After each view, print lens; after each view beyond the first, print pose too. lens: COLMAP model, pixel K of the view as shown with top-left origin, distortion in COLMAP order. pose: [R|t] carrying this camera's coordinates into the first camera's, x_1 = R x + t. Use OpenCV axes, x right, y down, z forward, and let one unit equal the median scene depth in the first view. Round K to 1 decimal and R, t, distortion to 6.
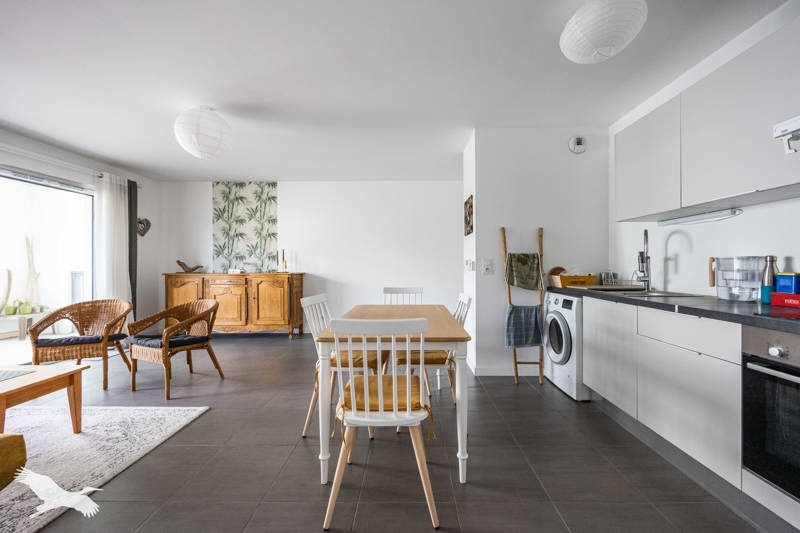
lens RADIAL K [[310.0, 0, 409.2], [0, 310.0, 264.4], [0, 0, 1]] dist [-0.002320, -0.000886]
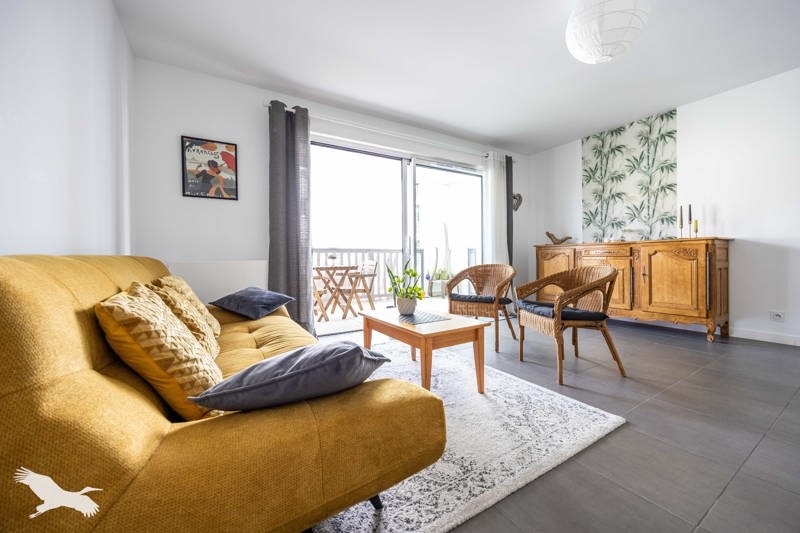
lens RADIAL K [[310.0, 0, 409.2], [0, 310.0, 264.4], [0, 0, 1]] dist [-0.002320, -0.000886]
pose [[0.534393, 0.013875, -0.845122, -0.261884], [0.013999, 0.999583, 0.025263, 0.085385], [0.845120, -0.025331, 0.533976, 0.210826]]
